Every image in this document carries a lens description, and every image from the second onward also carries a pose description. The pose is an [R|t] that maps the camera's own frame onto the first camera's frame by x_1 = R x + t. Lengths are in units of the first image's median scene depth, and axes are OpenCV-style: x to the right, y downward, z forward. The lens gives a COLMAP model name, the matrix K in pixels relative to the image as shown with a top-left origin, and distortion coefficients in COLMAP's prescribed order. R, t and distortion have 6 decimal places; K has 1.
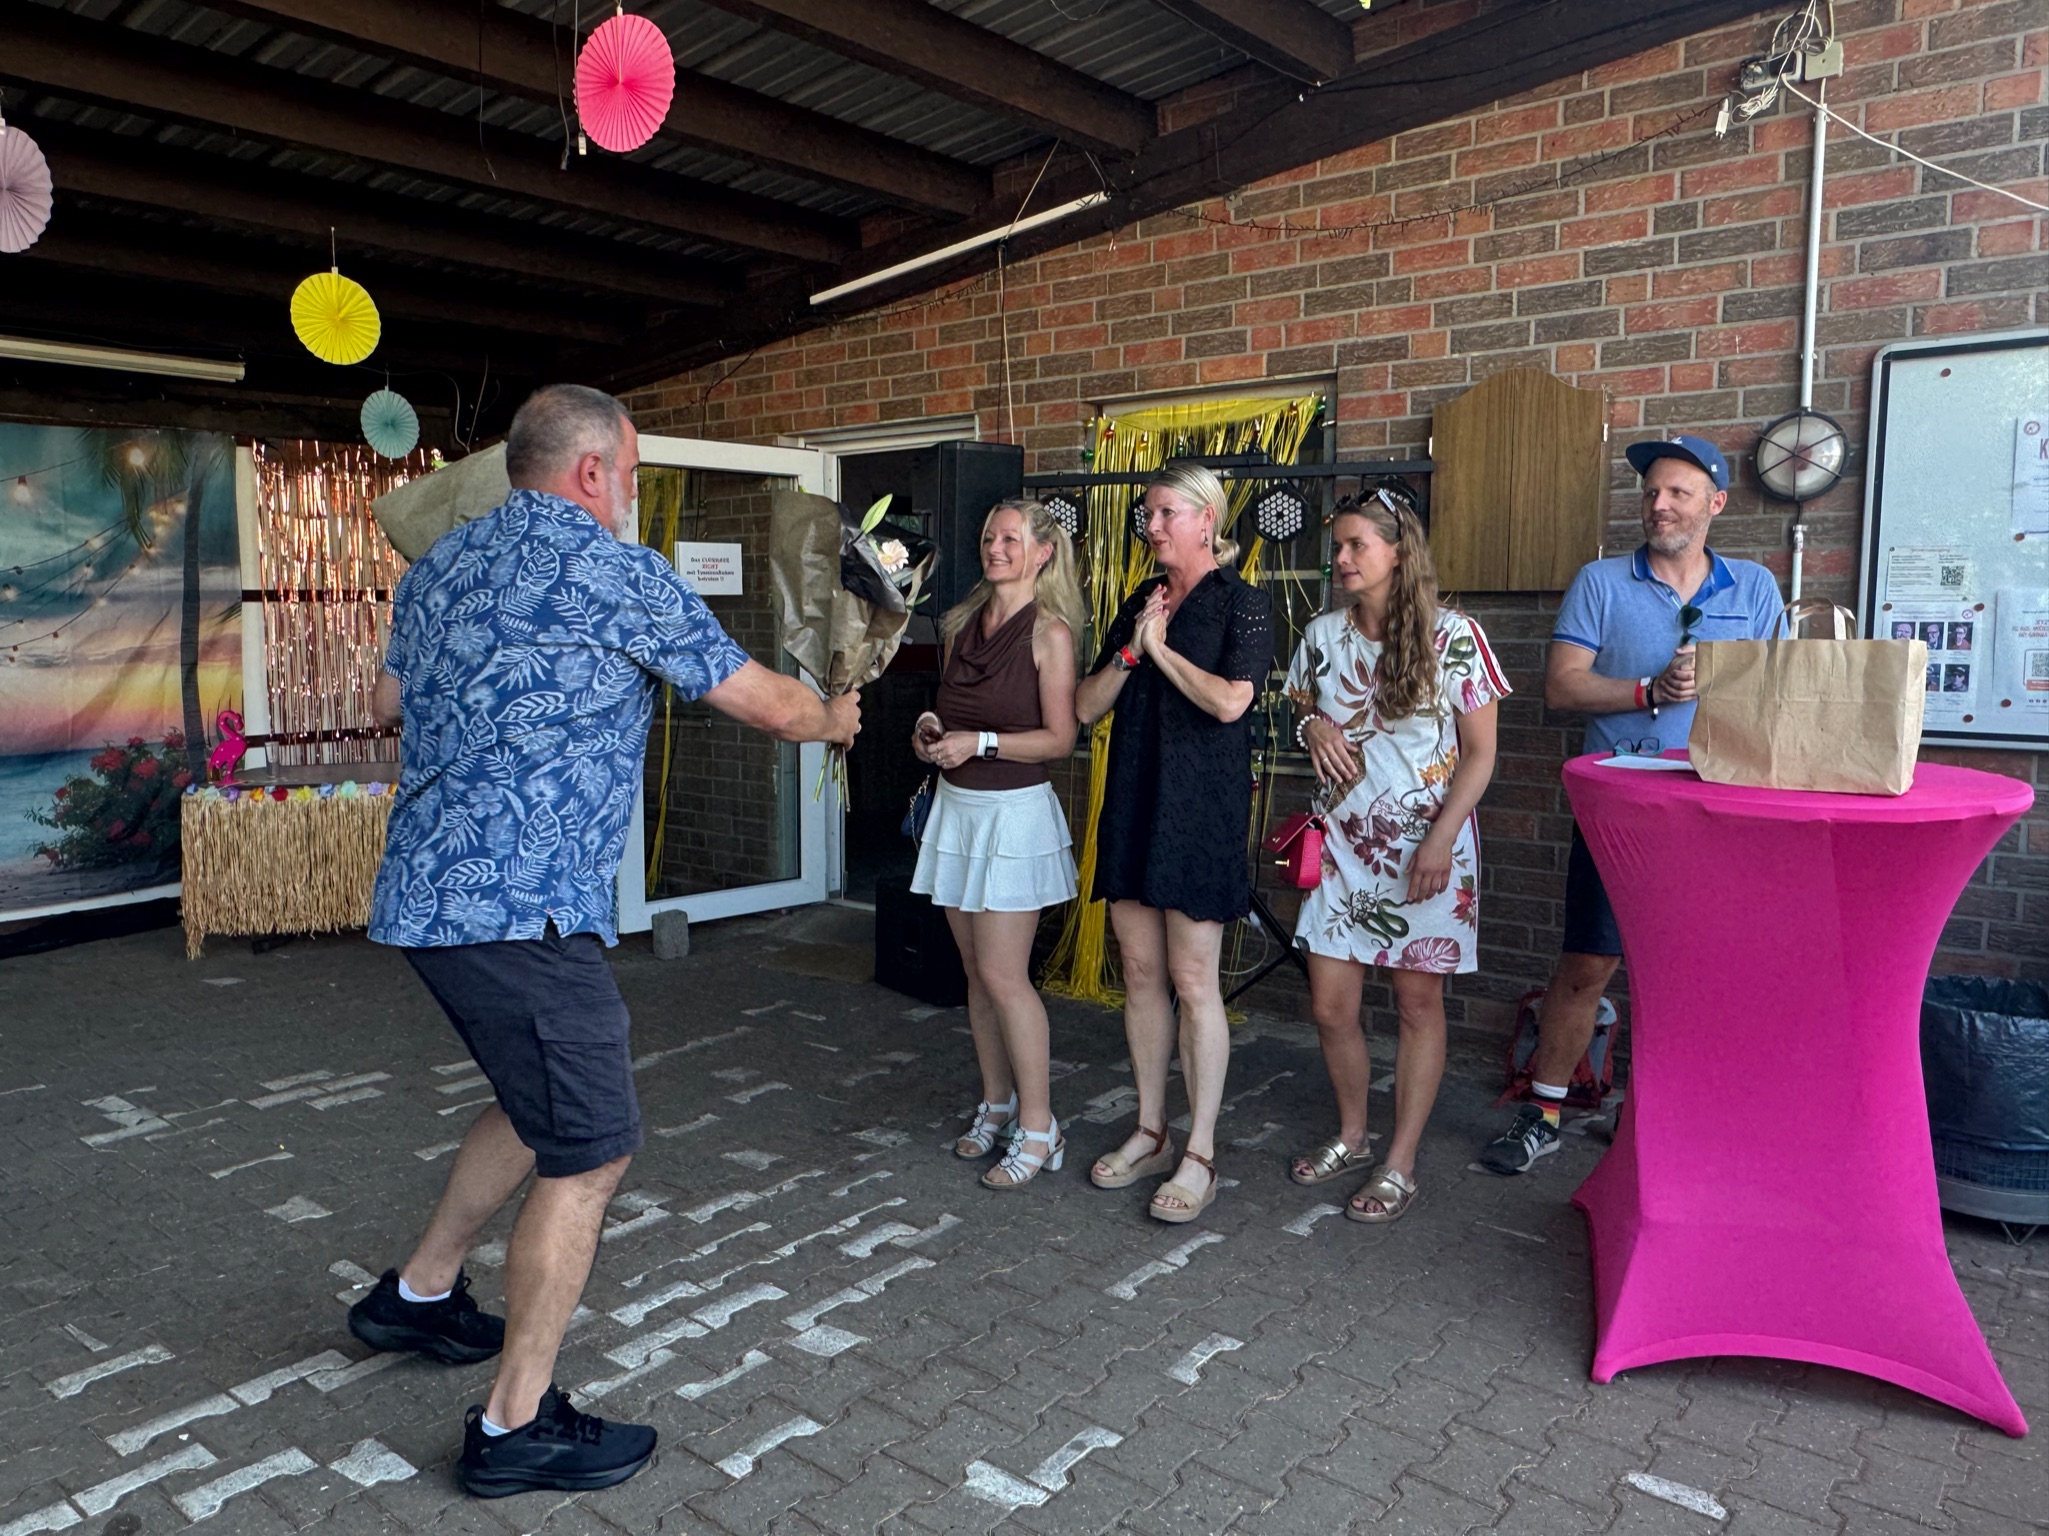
lens RADIAL K [[1476.5, 0, 1024.5], [0, 1476.5, 768.0], [0, 0, 1]] dist [0.001549, 0.002895]
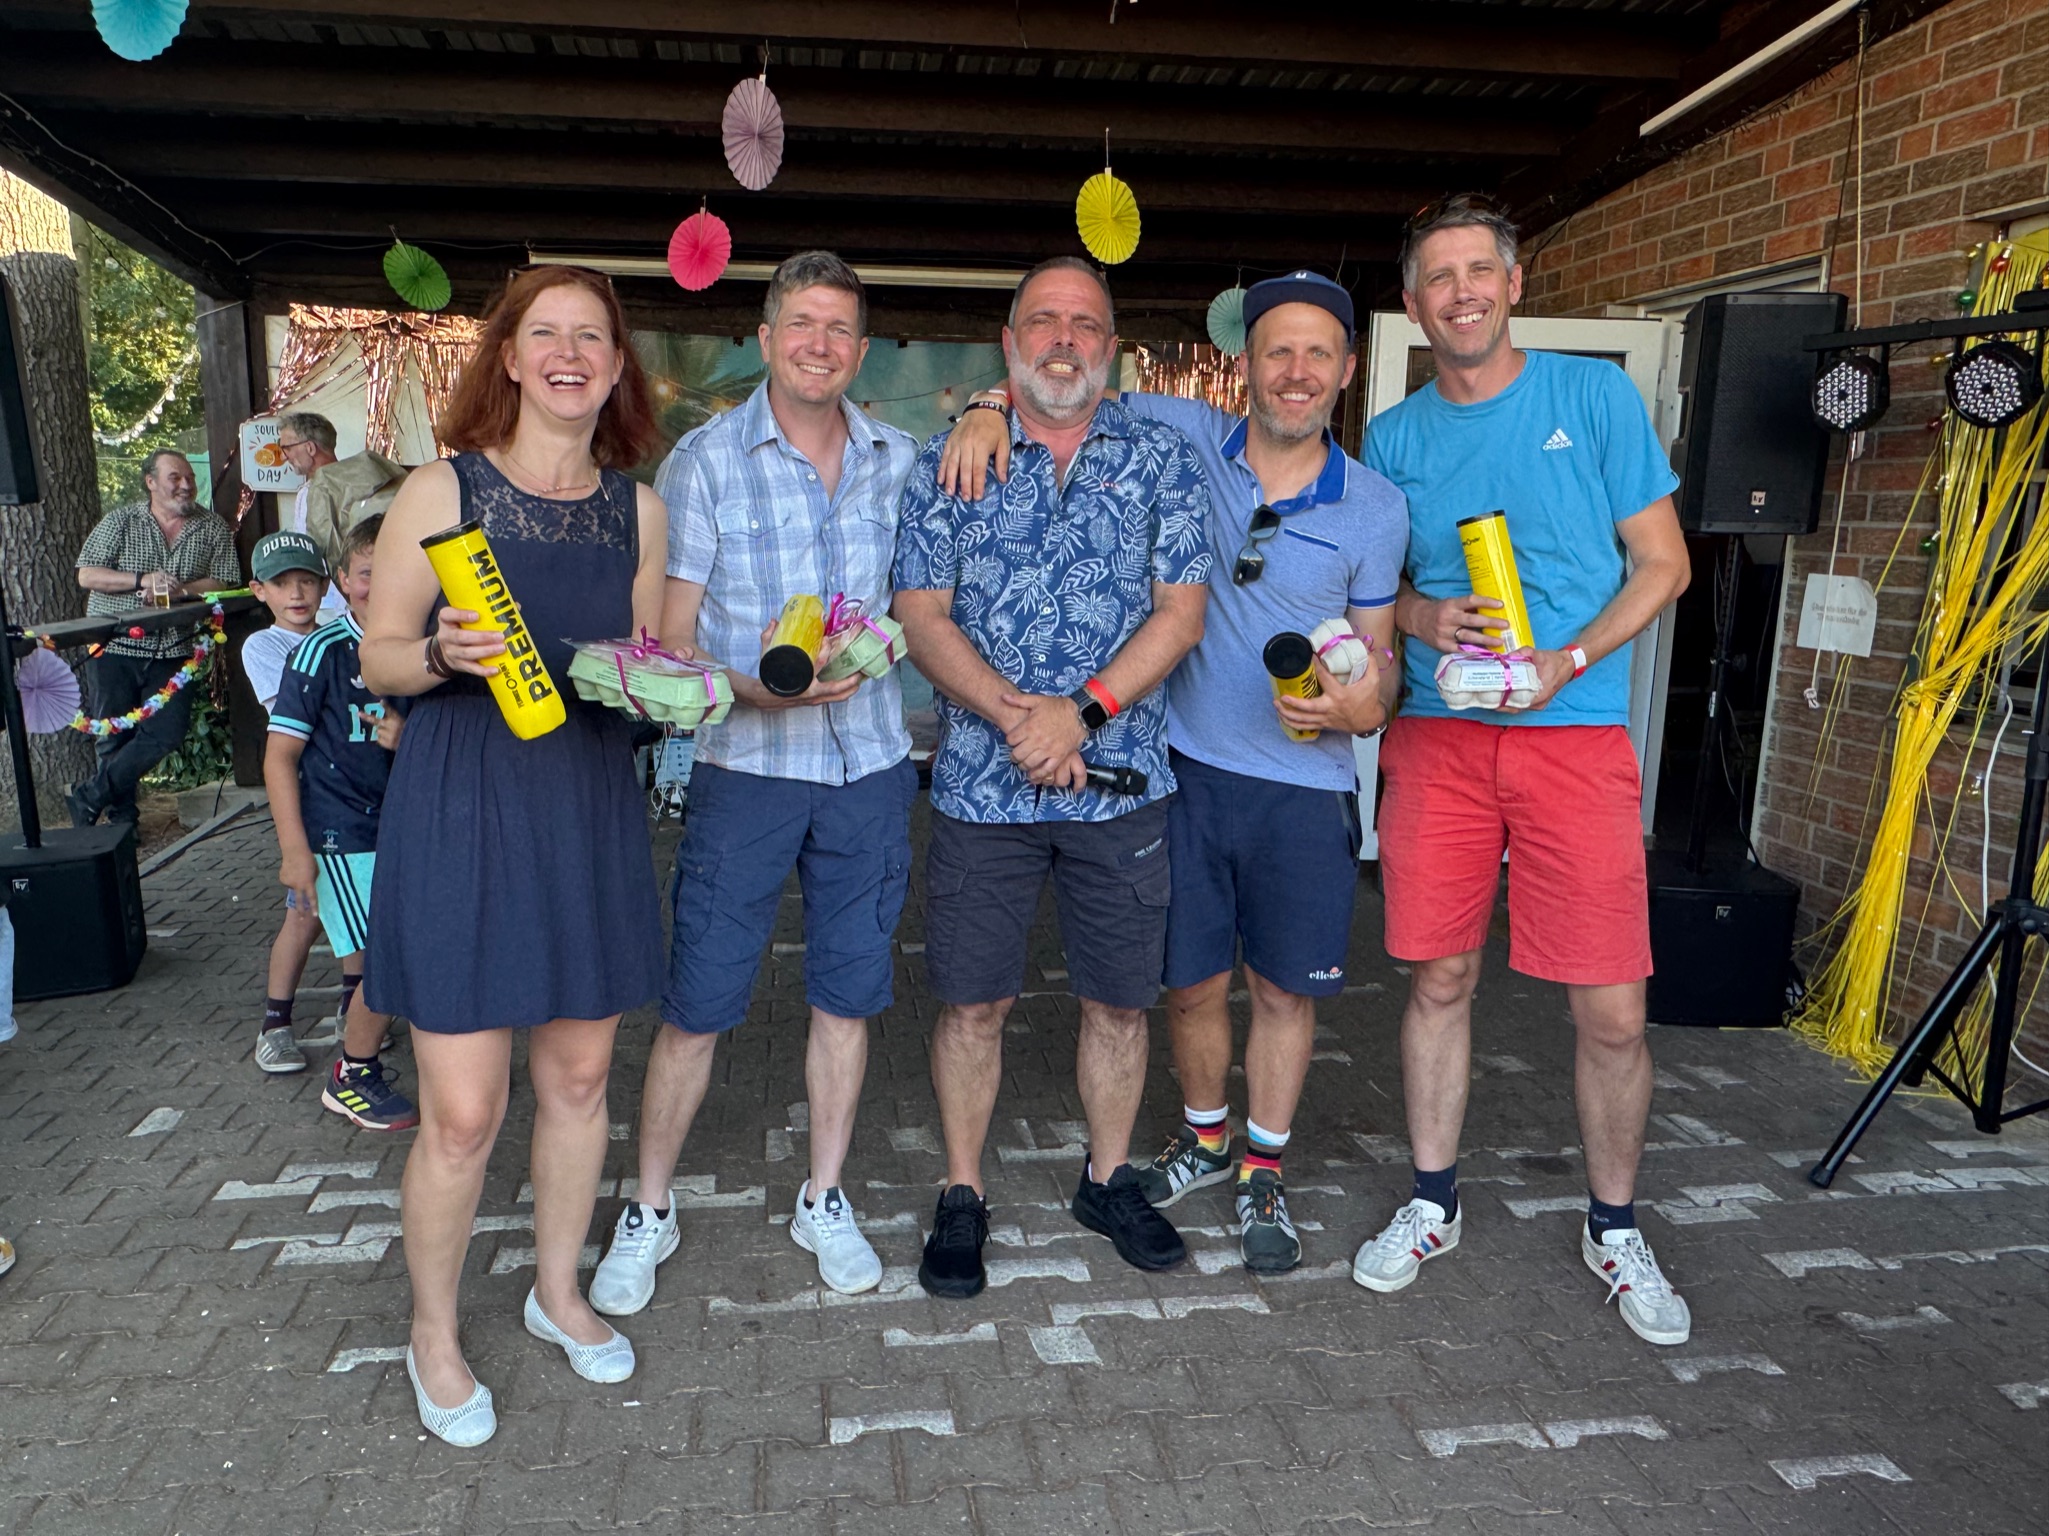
lens RADIAL K [[1476.5, 0, 1024.5], [0, 1476.5, 768.0], [0, 0, 1]] dist [0.001549, 0.002895]
pose [[0.732971, 0.134910, -0.666747, 0.212488], [-0.092937, 0.990806, 0.098312, -0.020192], [0.673881, -0.010095, 0.738771, 0.184804]]
